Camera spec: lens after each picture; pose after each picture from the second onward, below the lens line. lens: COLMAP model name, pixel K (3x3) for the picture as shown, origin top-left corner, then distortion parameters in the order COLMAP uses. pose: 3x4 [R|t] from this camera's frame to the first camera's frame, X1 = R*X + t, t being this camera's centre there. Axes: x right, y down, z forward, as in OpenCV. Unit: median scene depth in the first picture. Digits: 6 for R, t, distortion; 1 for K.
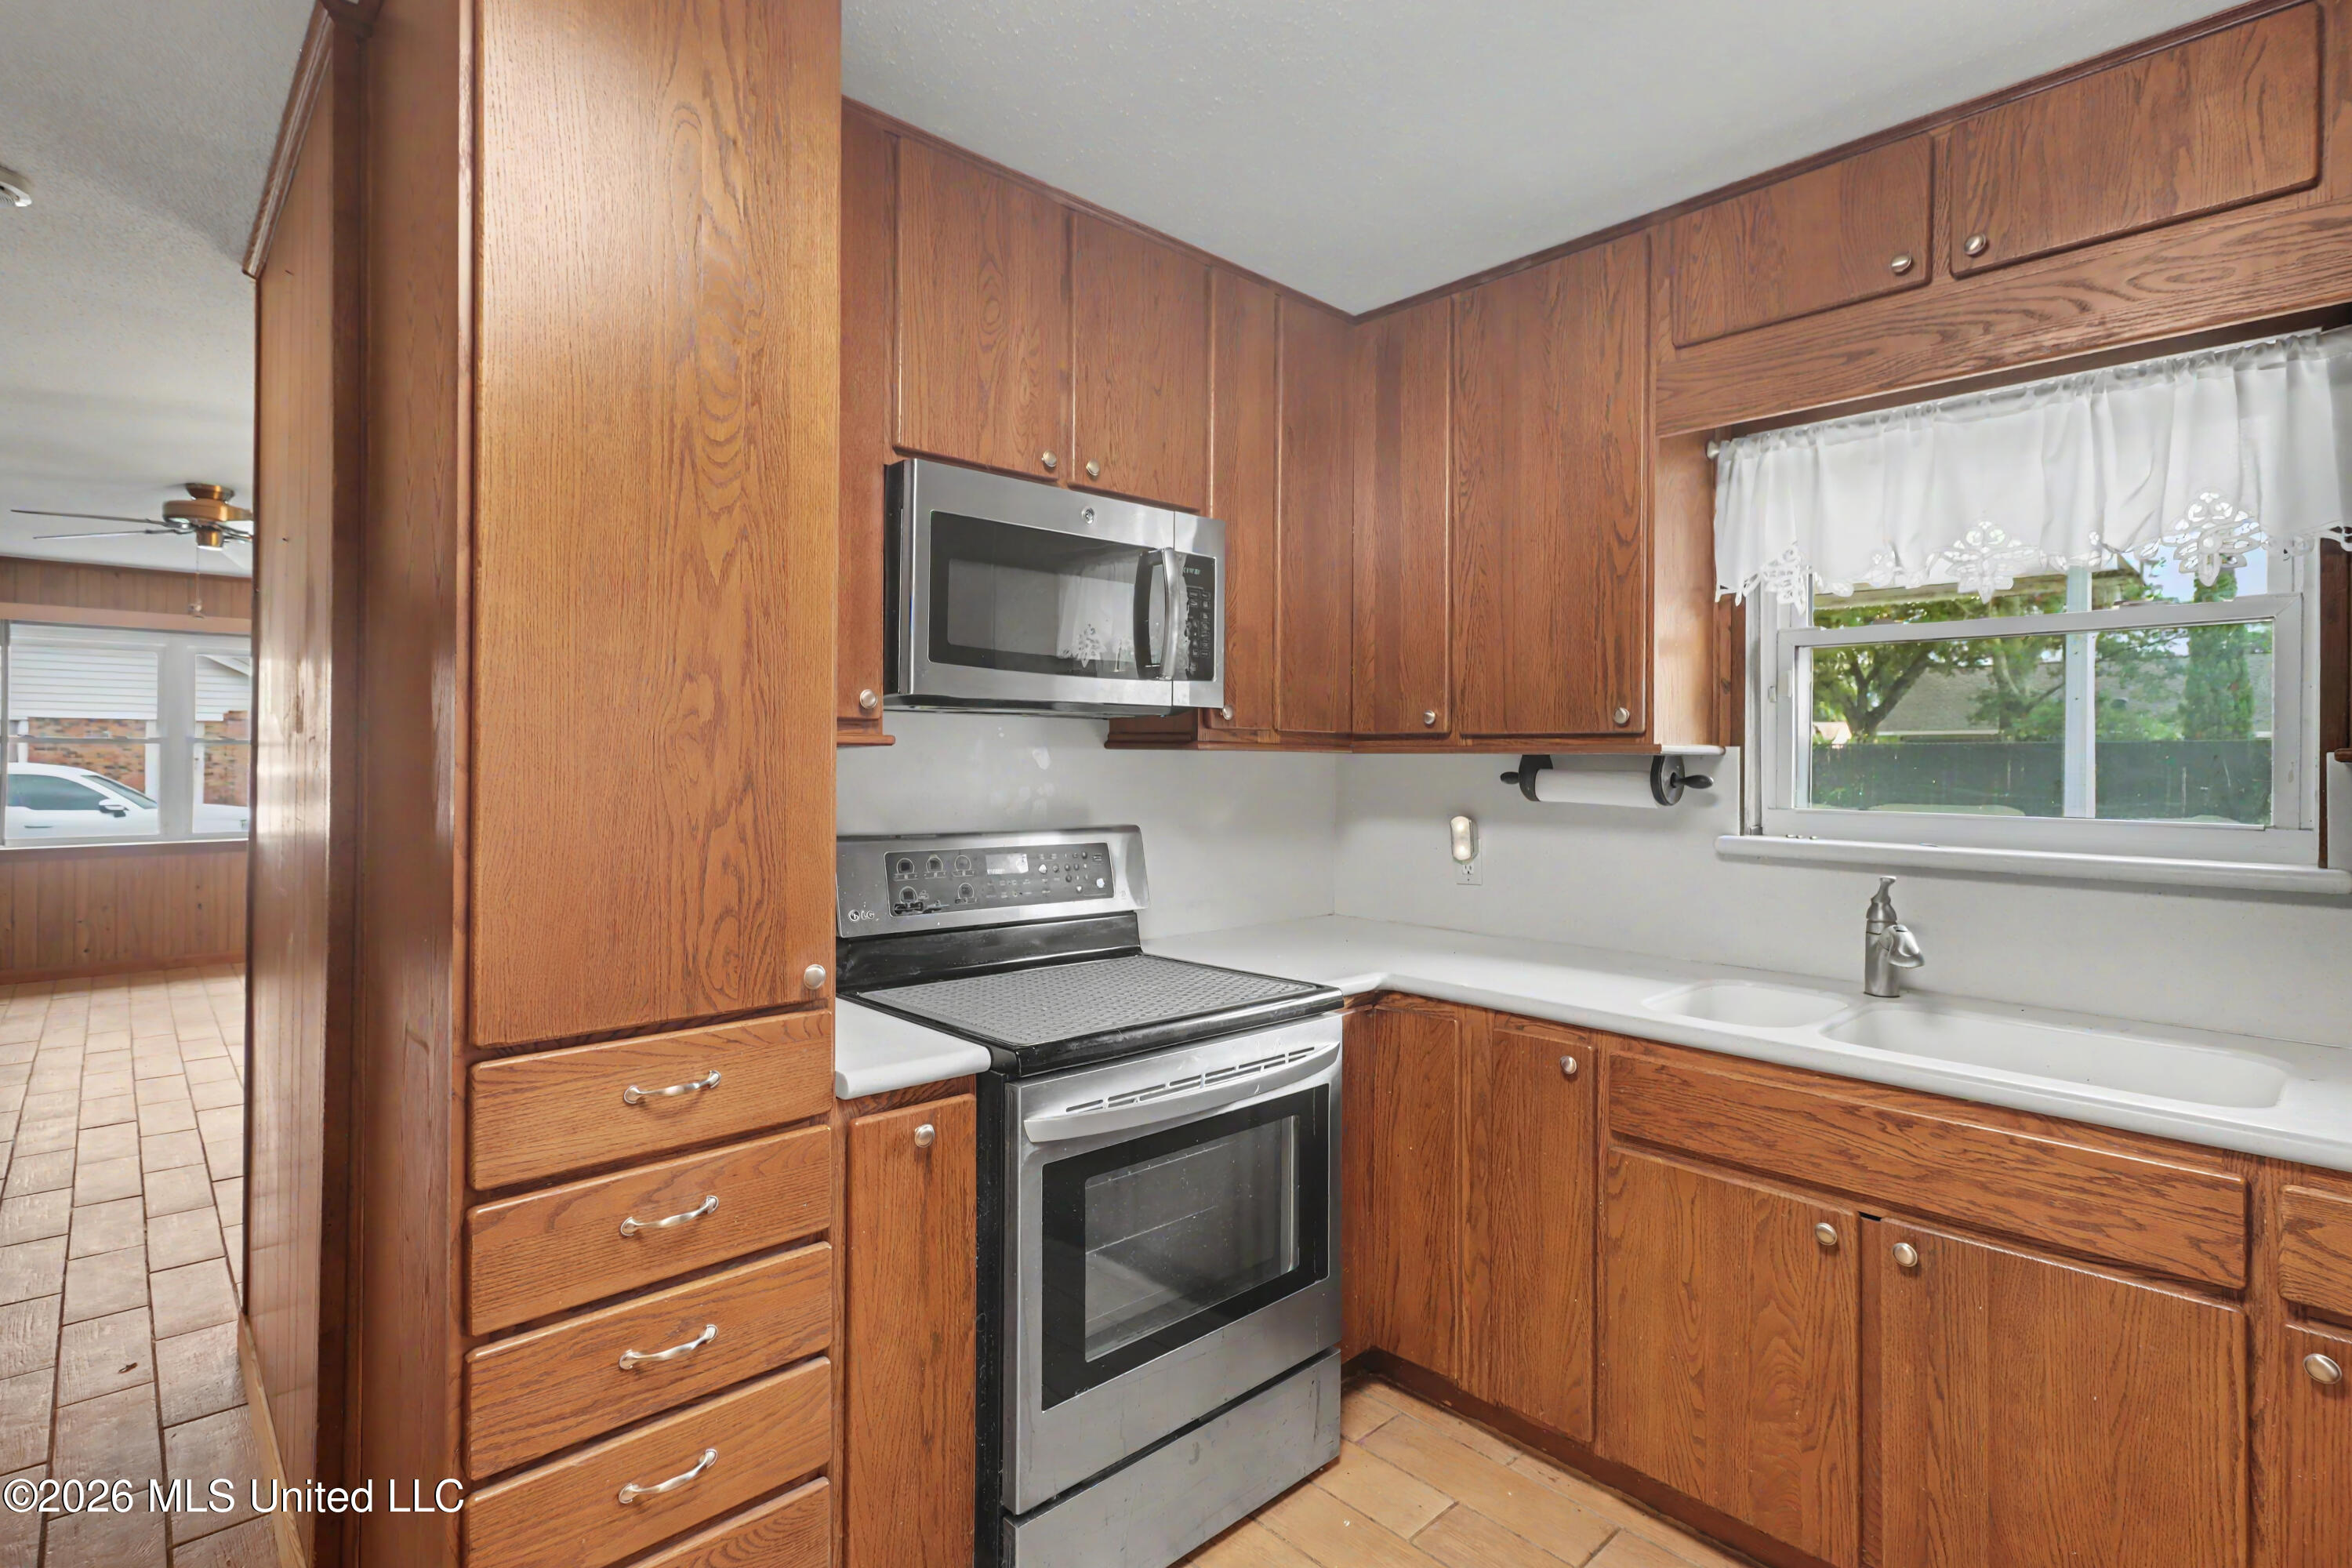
lens RADIAL K [[1141.1, 0, 1176.2], [0, 1141.1, 764.1], [0, 0, 1]] dist [-0.000932, 0.000883]
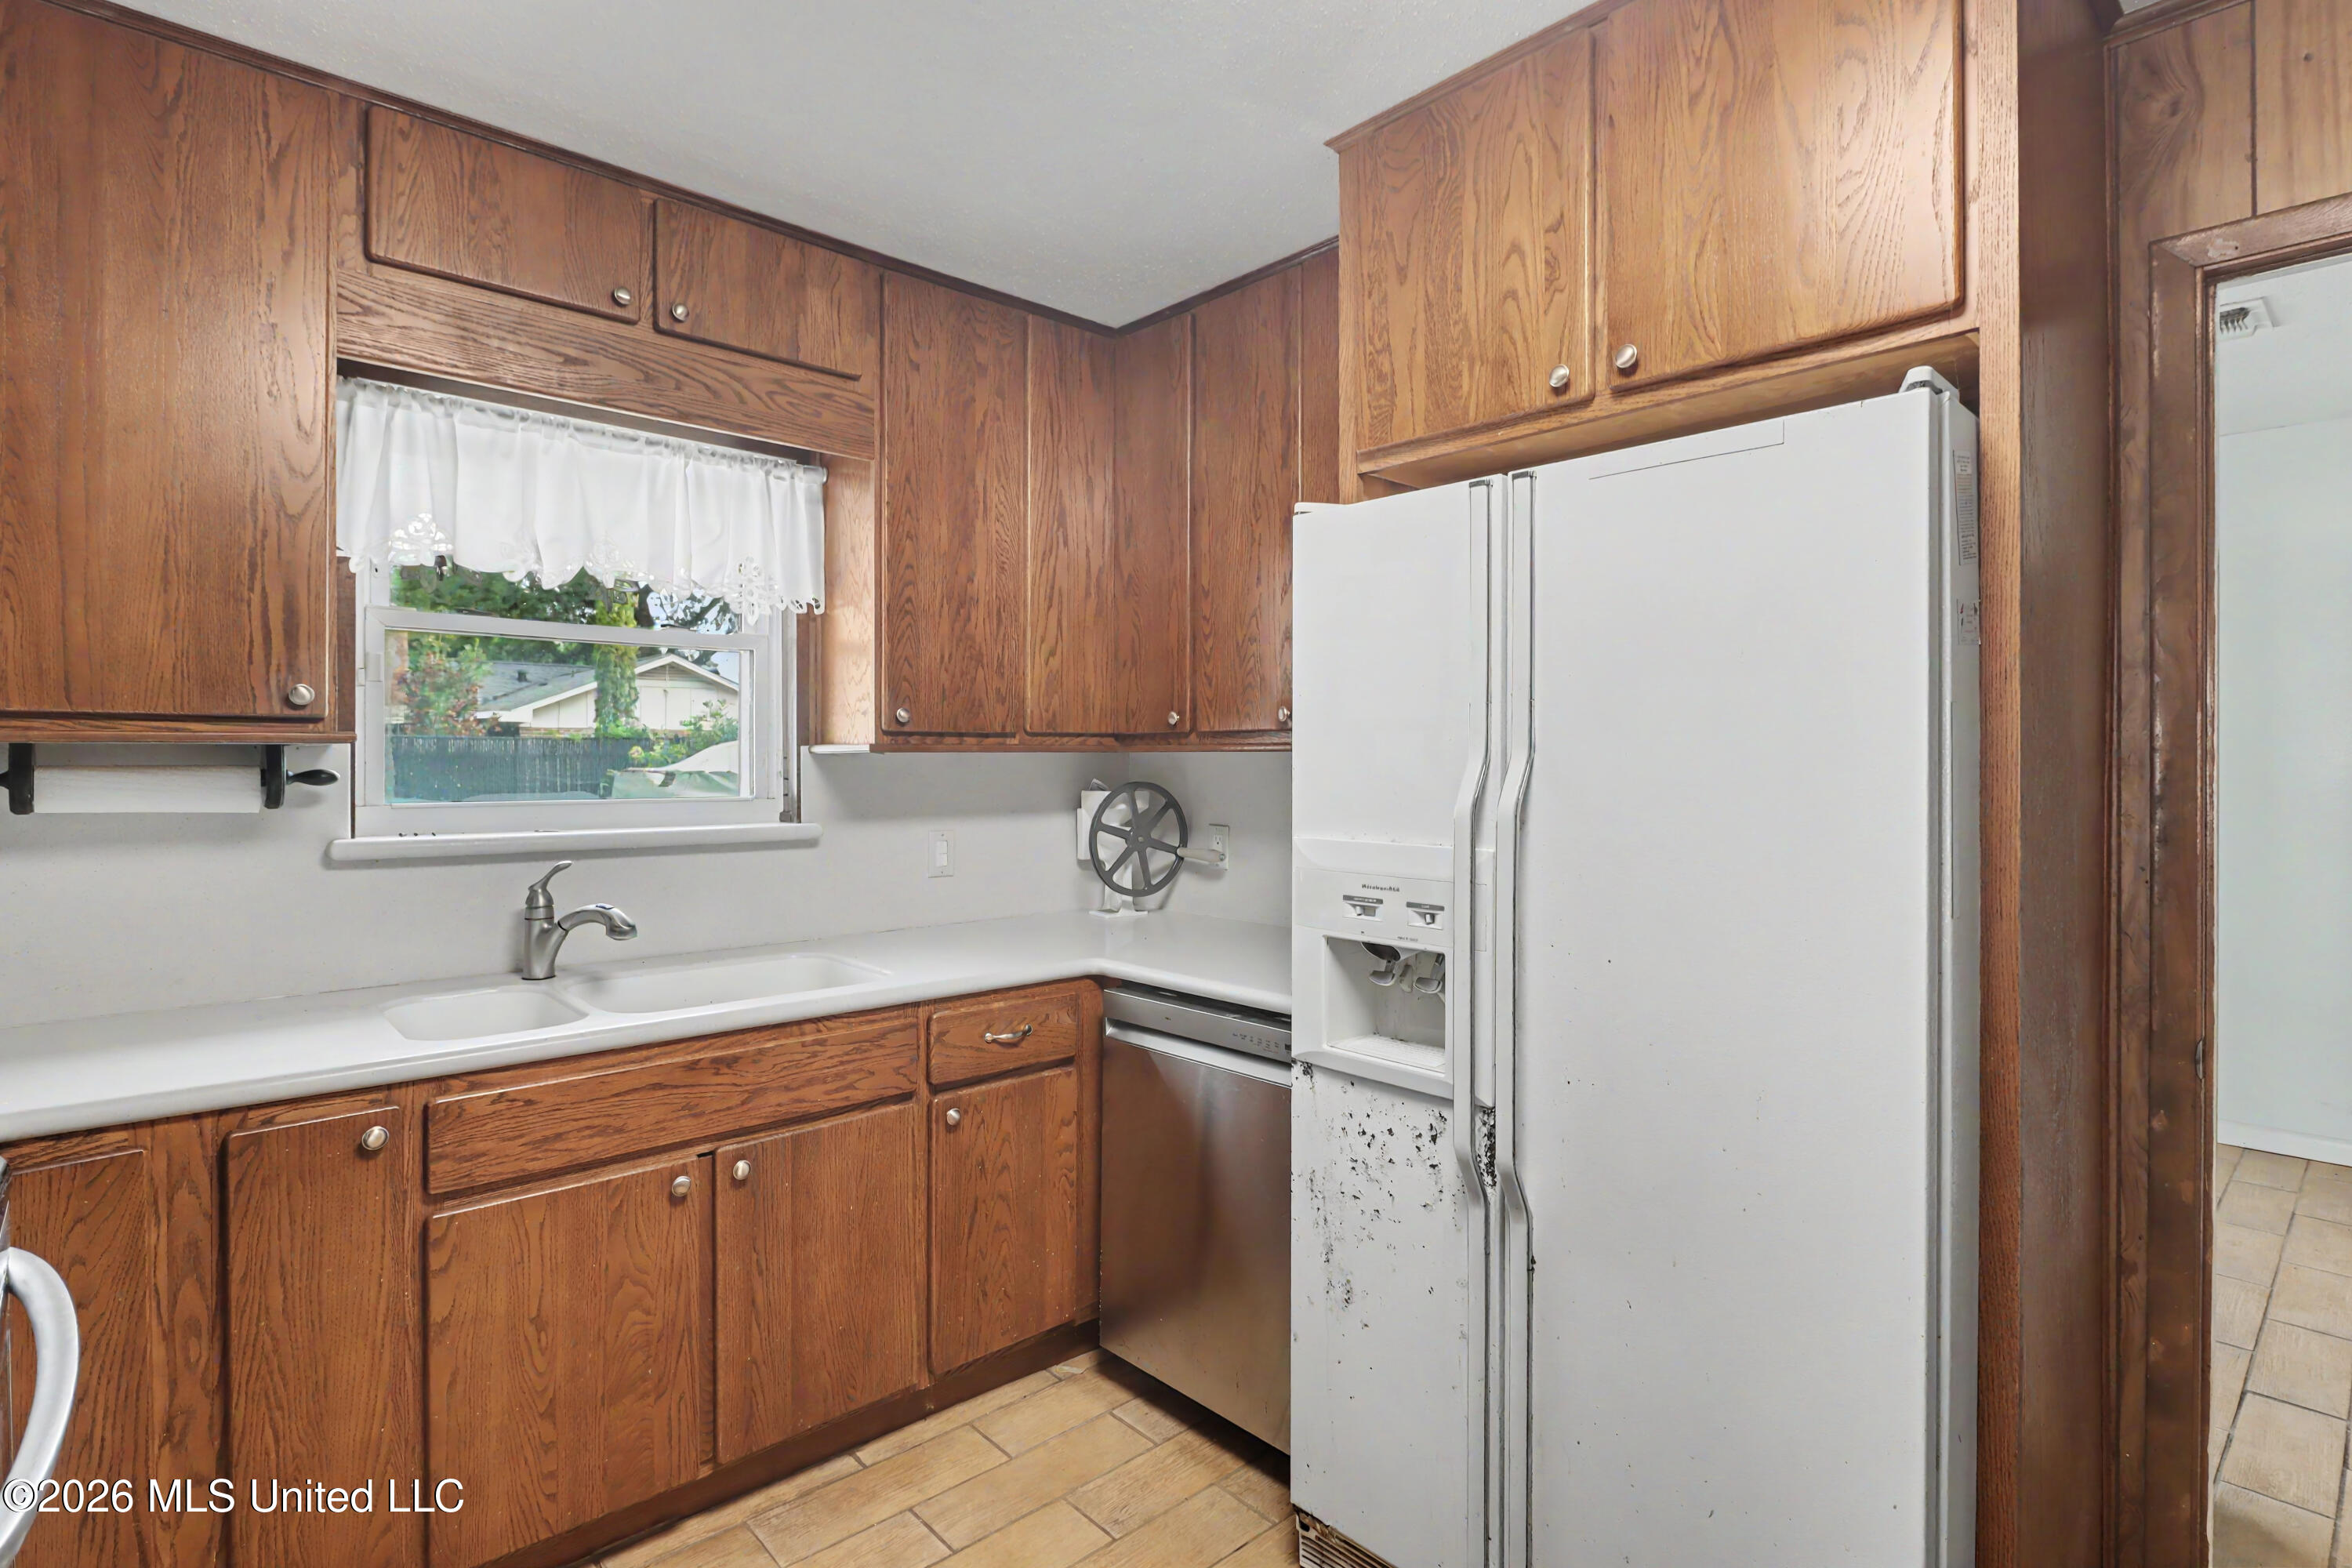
lens RADIAL K [[1141.2, 0, 1177.6], [0, 1141.2, 766.7], [0, 0, 1]] dist [0.001114, -0.001055]
pose [[0.009610, -0.014839, 0.999844, -0.435597], [0.002830, 0.999886, 0.014813, -0.003470], [-0.999950, 0.002687, 0.009651, 0.436784]]
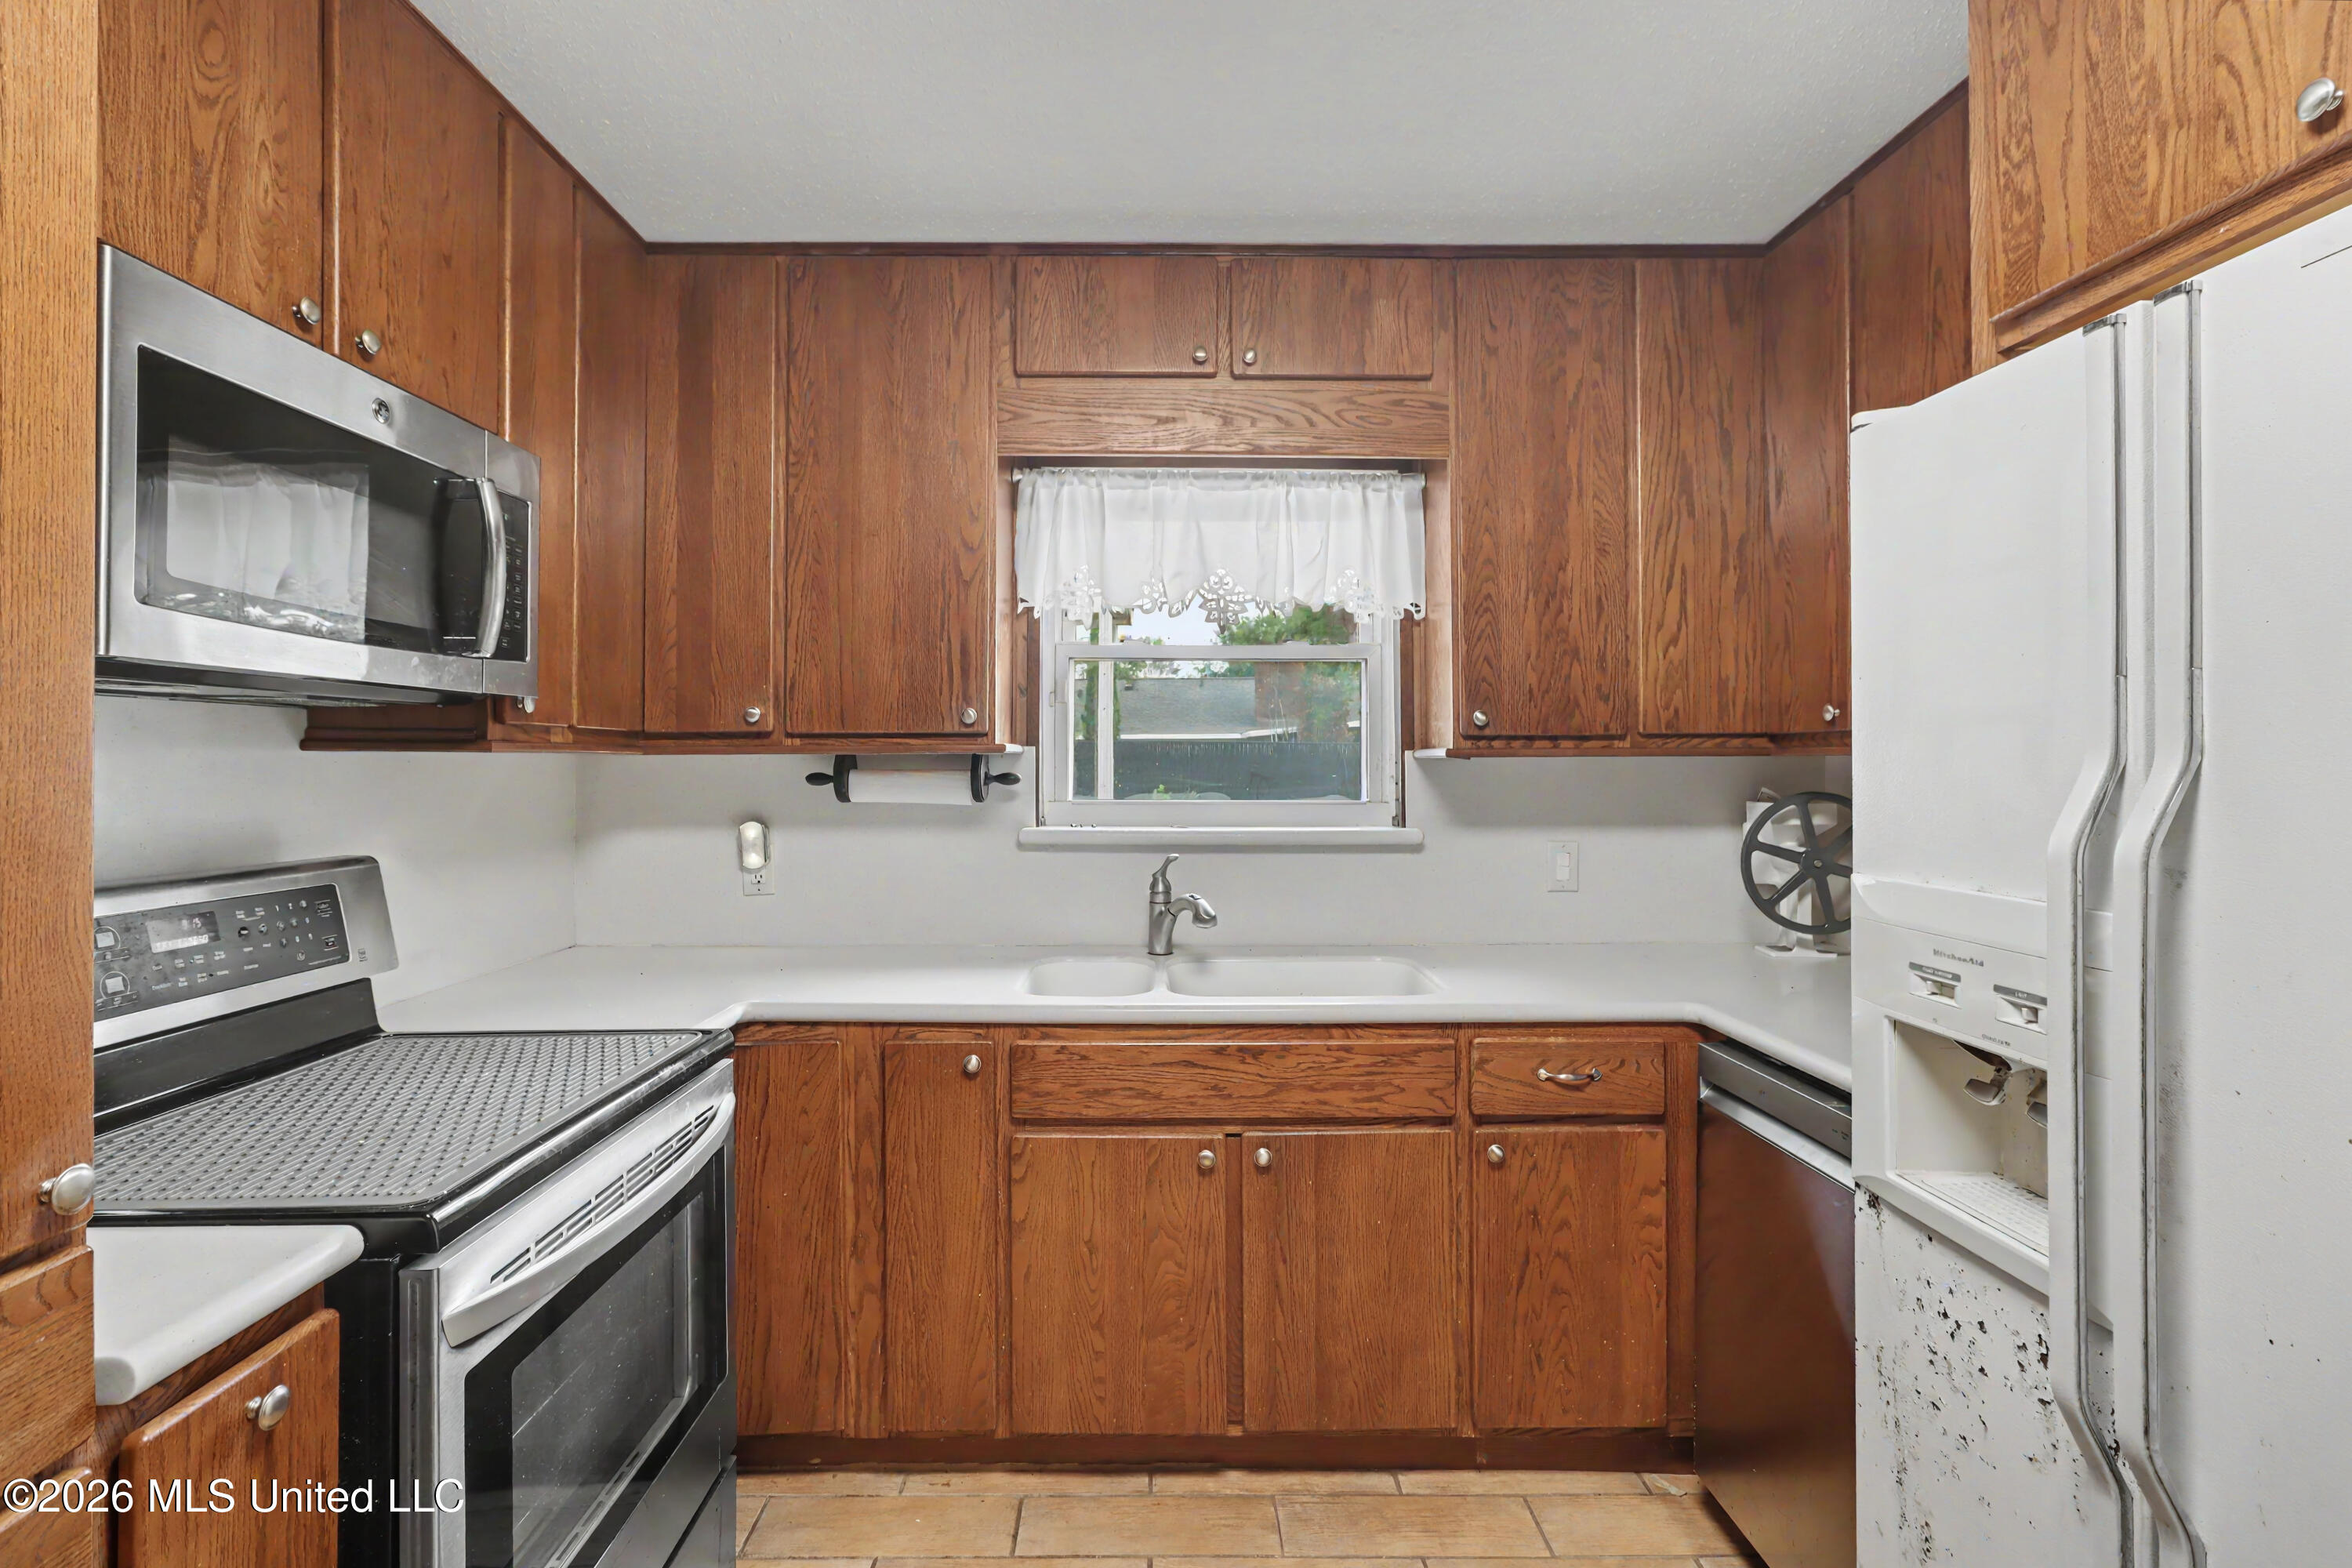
lens RADIAL K [[1120.7, 0, 1172.2], [0, 1120.7, 751.2], [0, 0, 1]] dist [-0.034500, 0.034064]
pose [[0.671449, -0.002266, 0.741047, -0.265052], [0.008858, 0.999948, -0.004968, -0.005082], [-0.740997, 0.009899, 0.671435, 0.207669]]
